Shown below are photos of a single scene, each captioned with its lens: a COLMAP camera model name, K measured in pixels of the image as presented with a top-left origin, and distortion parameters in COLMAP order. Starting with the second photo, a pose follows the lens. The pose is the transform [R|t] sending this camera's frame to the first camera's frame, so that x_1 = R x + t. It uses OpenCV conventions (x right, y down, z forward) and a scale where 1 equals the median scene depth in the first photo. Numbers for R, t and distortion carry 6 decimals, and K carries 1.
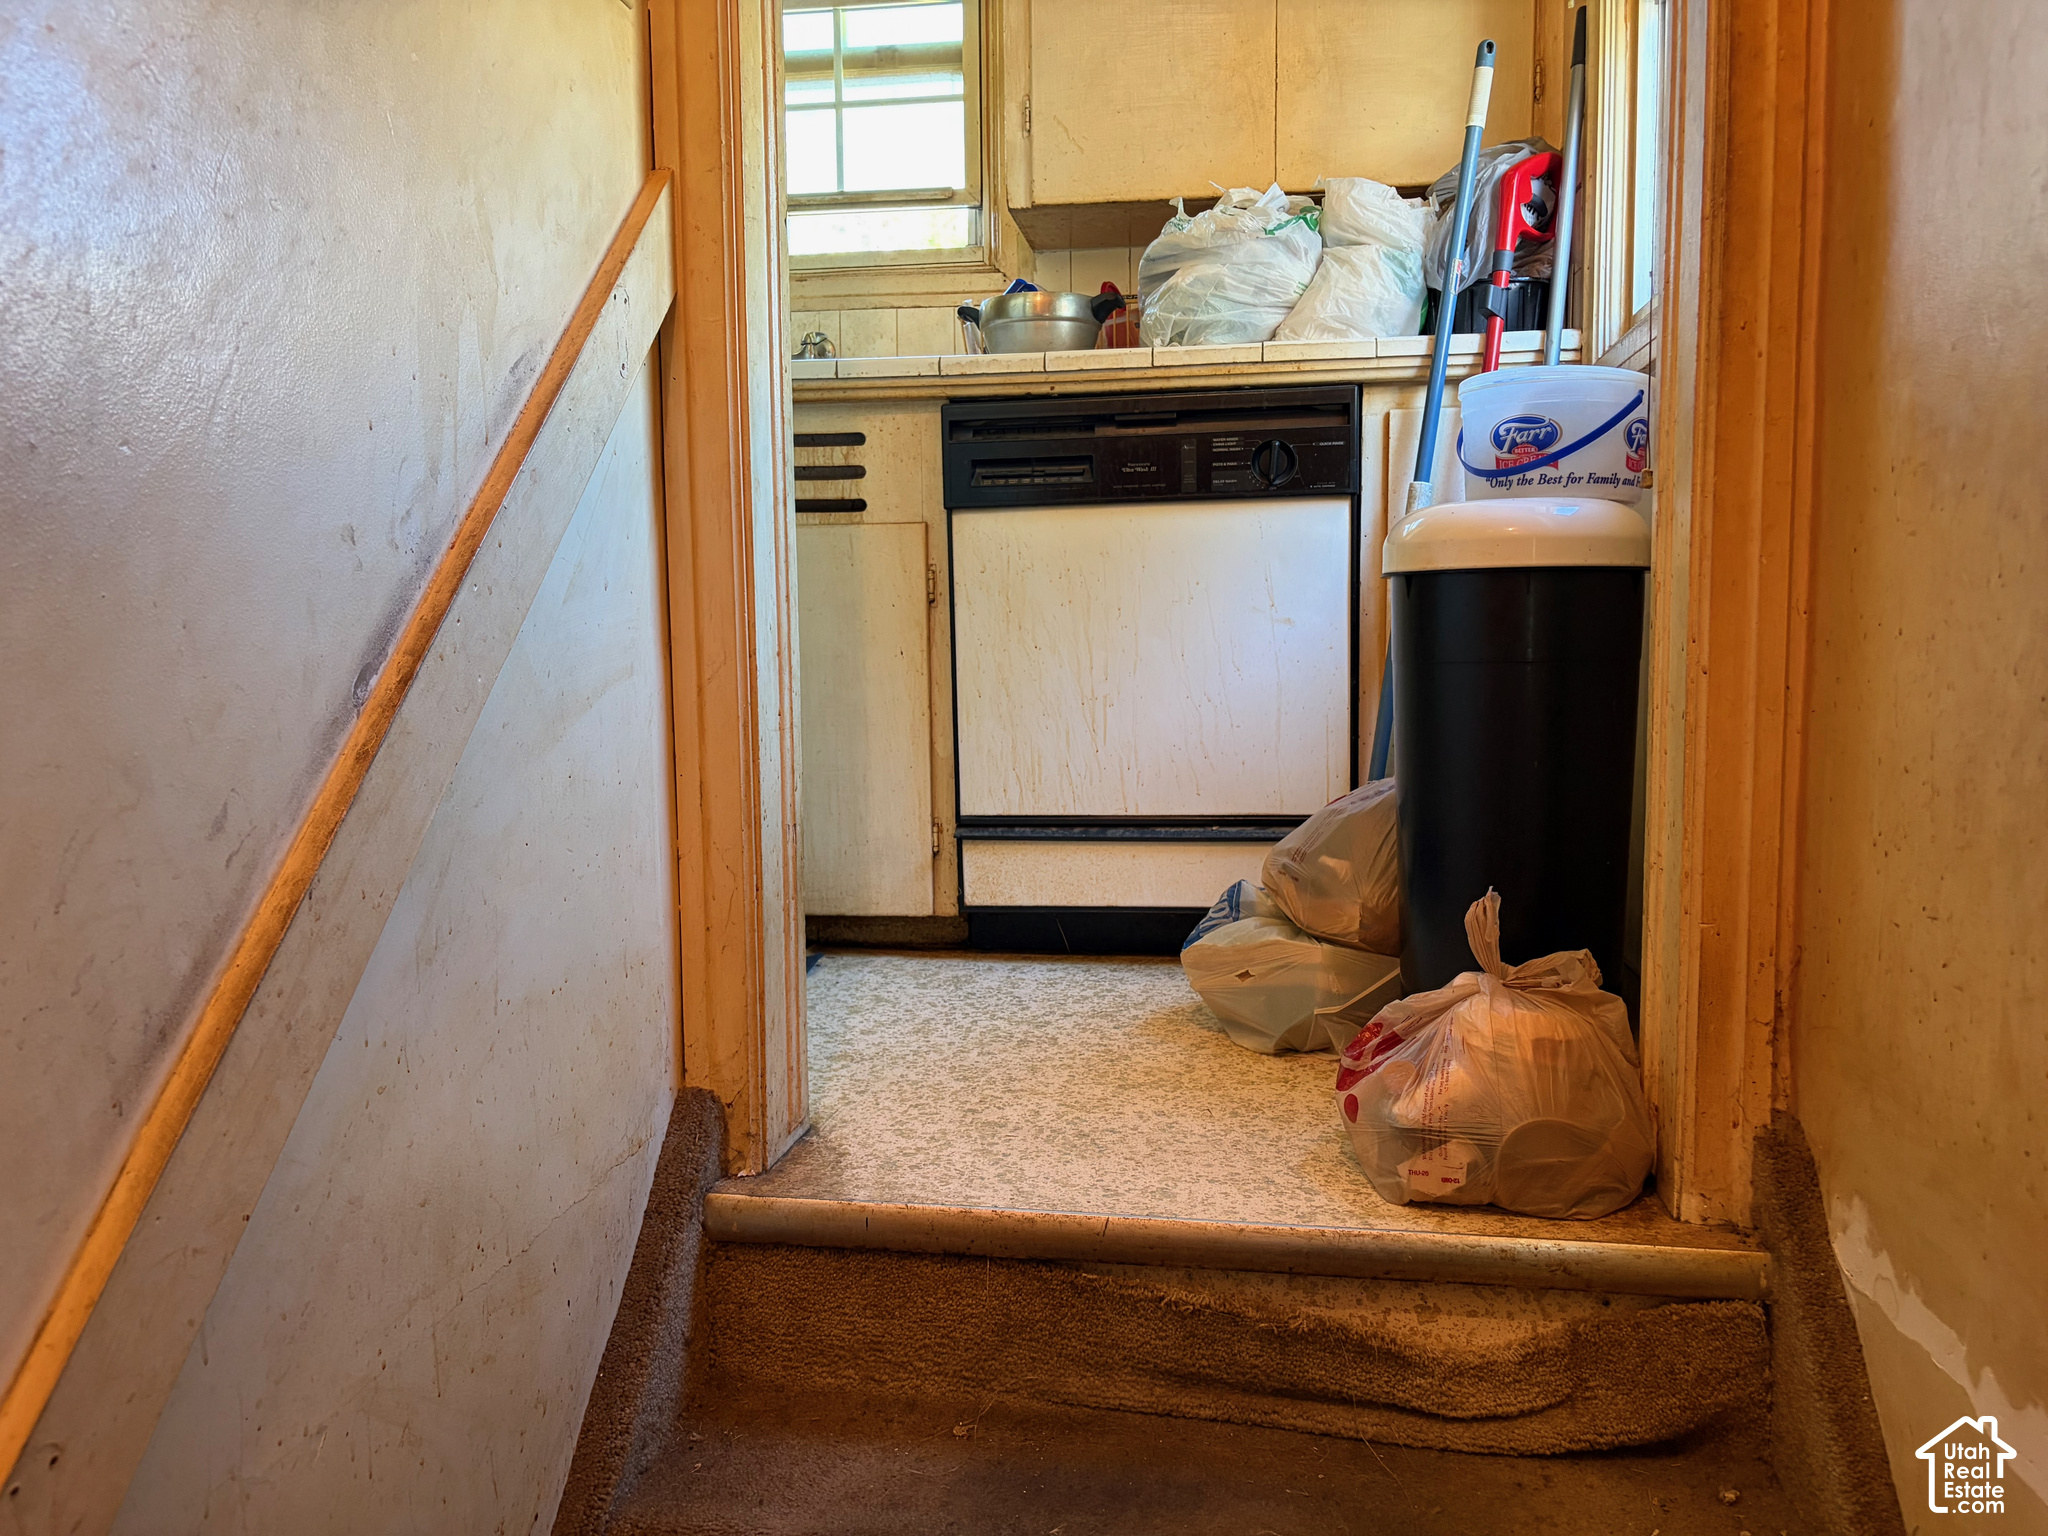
lens RADIAL K [[1555.0, 0, 1031.4], [0, 1555.0, 769.8], [0, 0, 1]] dist [0.057468, -0.074190]
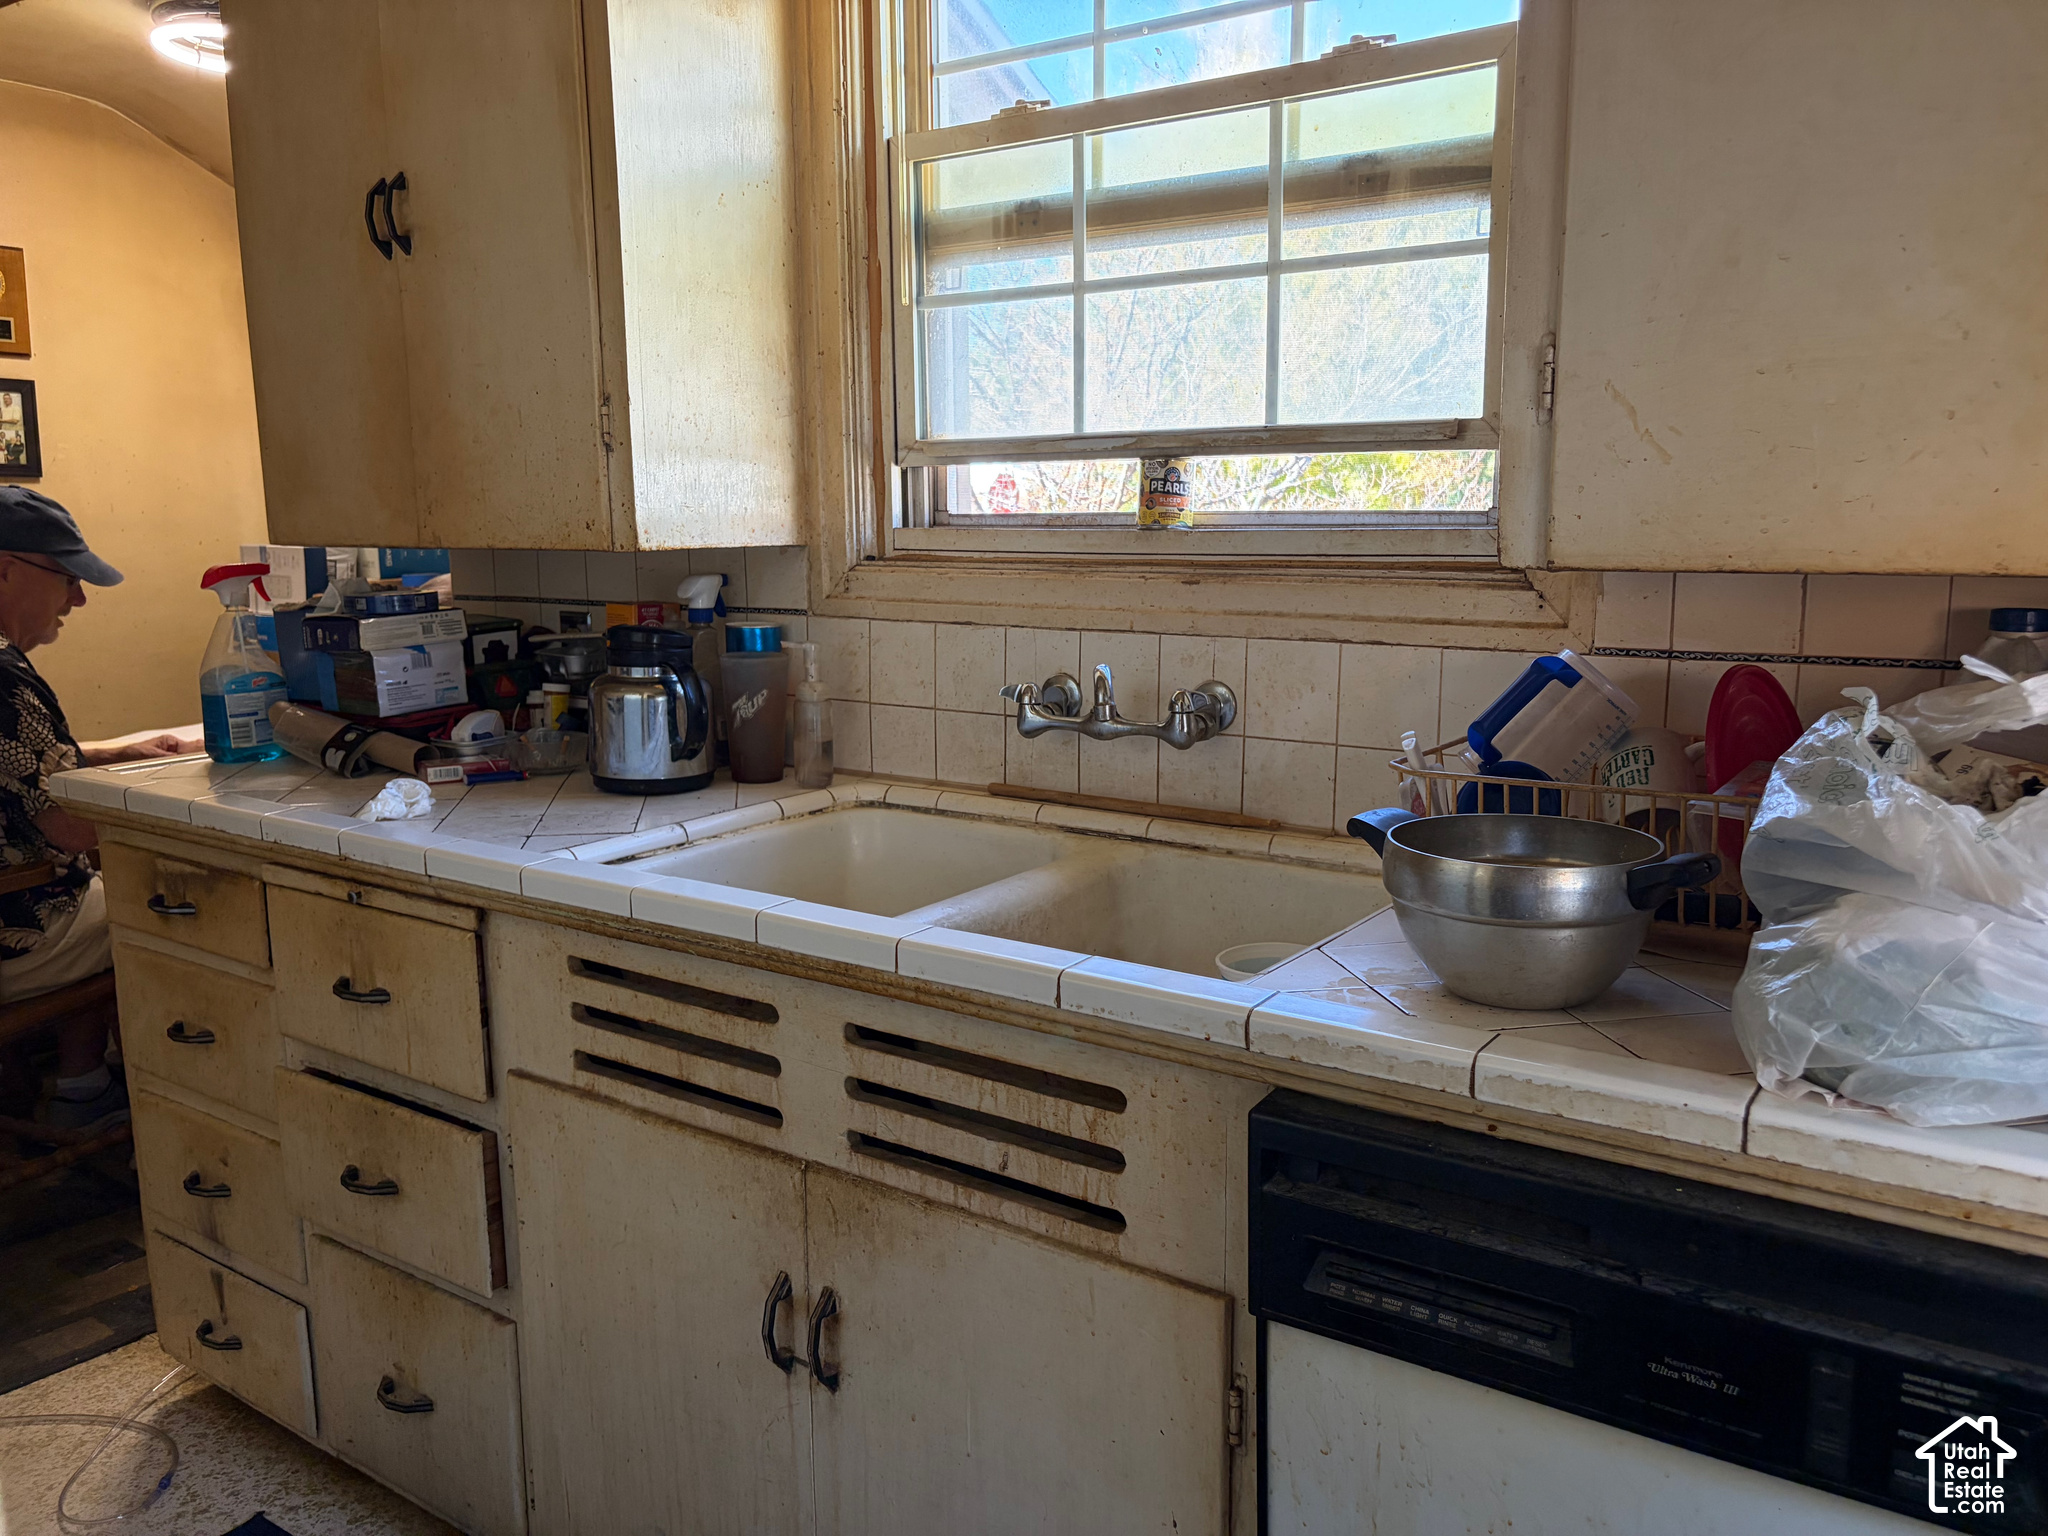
lens RADIAL K [[1555.0, 0, 1019.0], [0, 1555.0, 772.8], [0, 0, 1]] dist [0.057468, -0.074190]
pose [[0.888183, 0.076108, -0.453144, 0.078373], [-0.032997, 0.994206, 0.102306, -0.348775], [0.458304, -0.075914, 0.885547, 0.517503]]
